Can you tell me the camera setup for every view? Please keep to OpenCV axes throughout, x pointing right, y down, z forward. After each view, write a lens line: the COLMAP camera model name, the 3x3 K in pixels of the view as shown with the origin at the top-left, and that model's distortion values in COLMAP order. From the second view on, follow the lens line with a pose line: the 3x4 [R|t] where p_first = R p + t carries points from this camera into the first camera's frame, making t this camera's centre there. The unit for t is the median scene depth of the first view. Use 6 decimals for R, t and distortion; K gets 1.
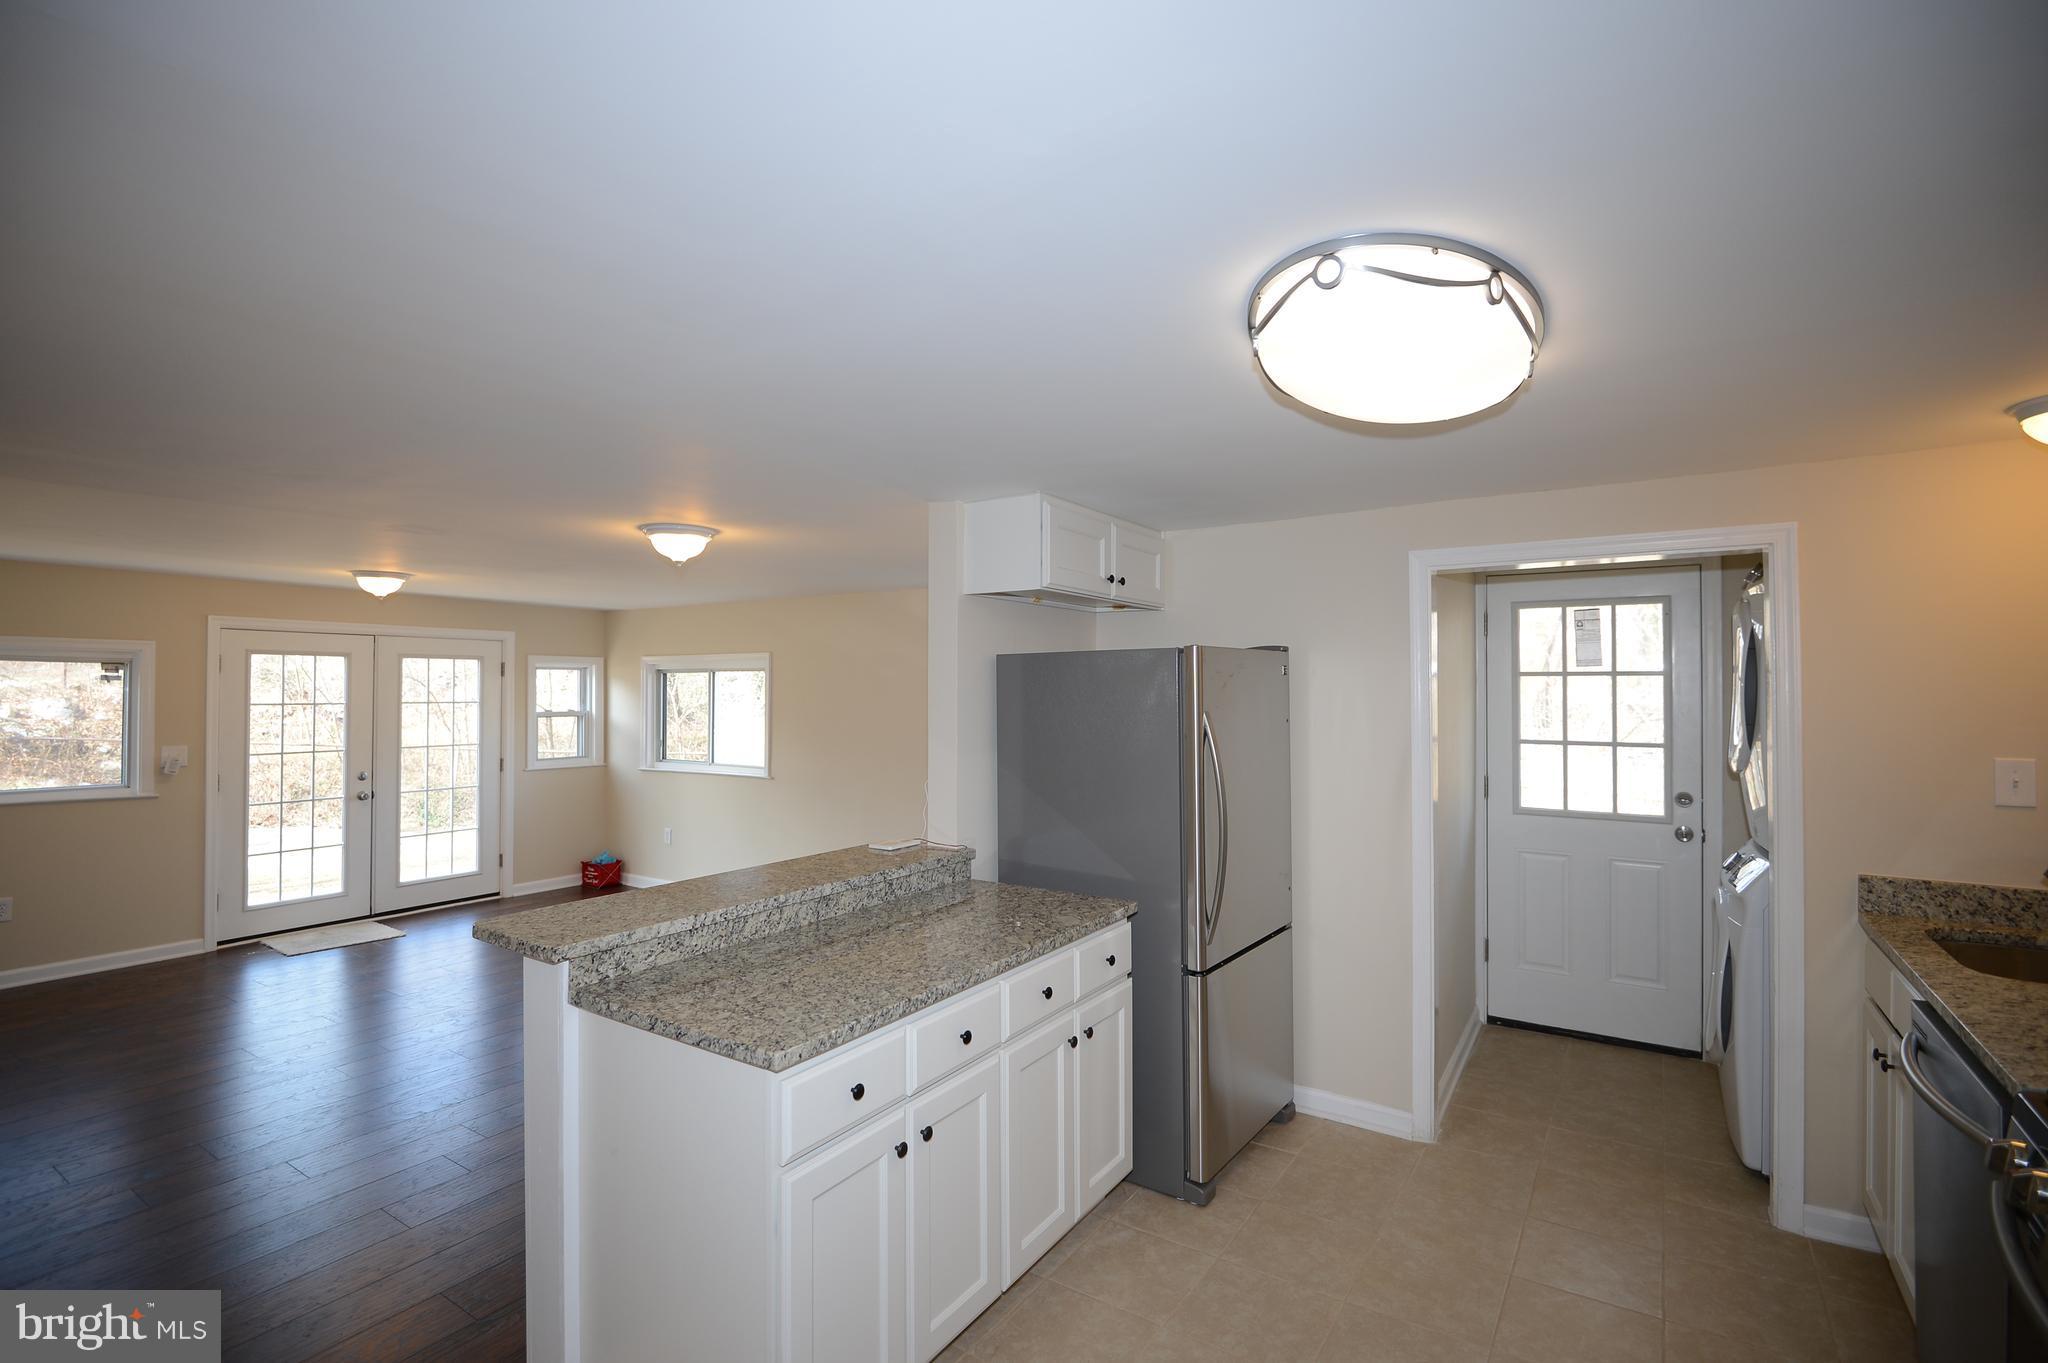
lens RADIAL K [[944.3, 0, 1025.9], [0, 944.3, 674.6], [0, 0, 1]] dist [0.000937, -0.011645]
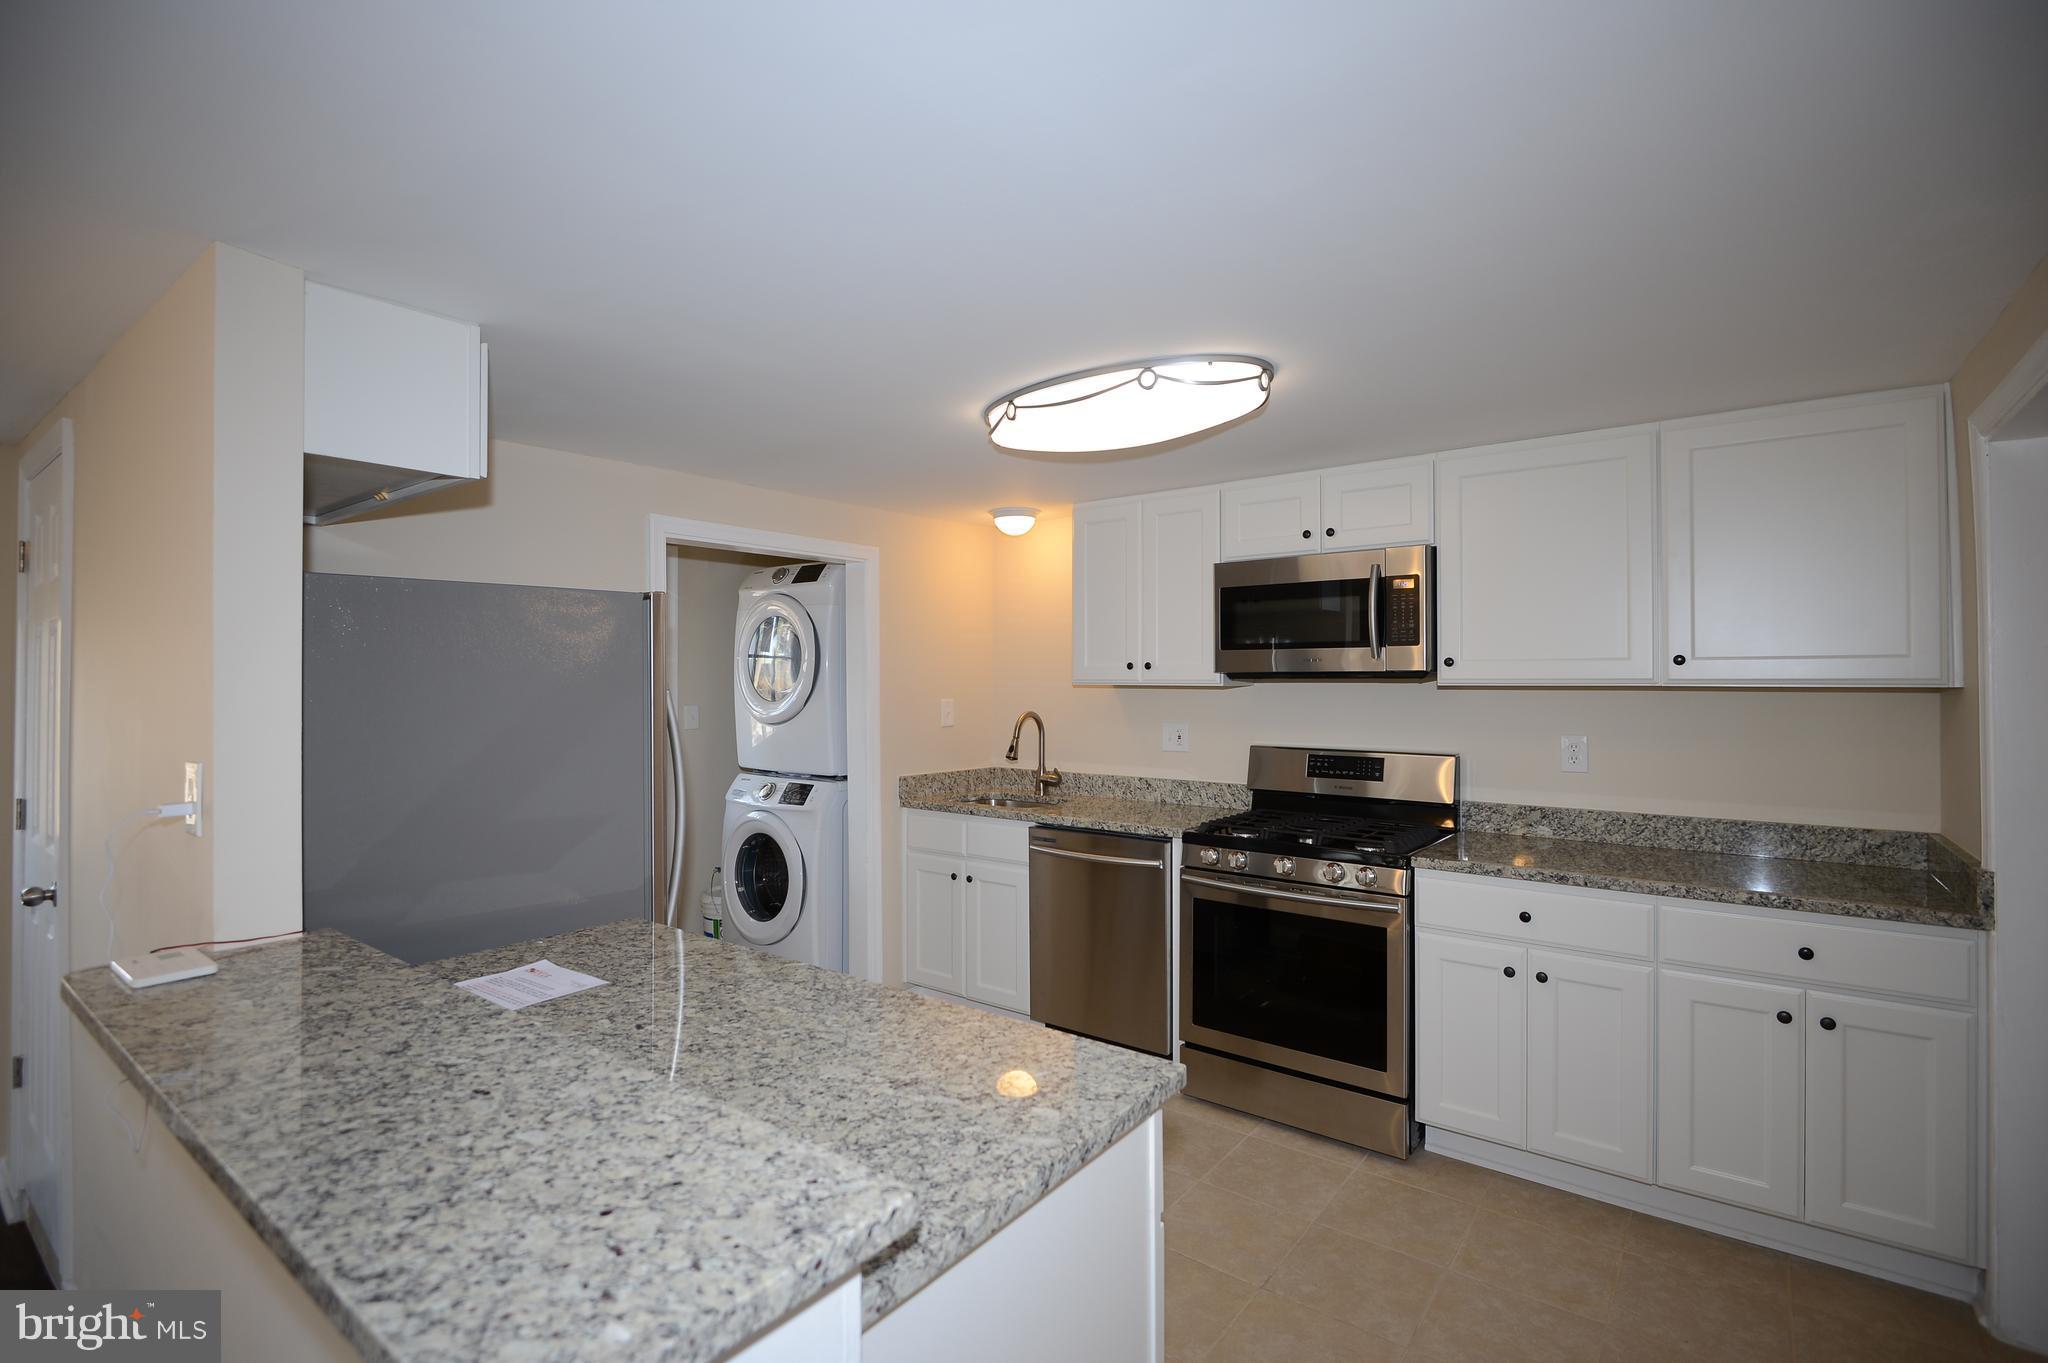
lens RADIAL K [[934.5, 0, 1026.8], [0, 934.5, 678.3], [0, 0, 1]] dist [0.001860, -0.010201]
pose [[0.061312, 0.002703, 0.998115, -0.608668], [-0.013918, 0.999901, -0.001853, 0.042130], [-0.998022, -0.013778, 0.061343, 0.620390]]
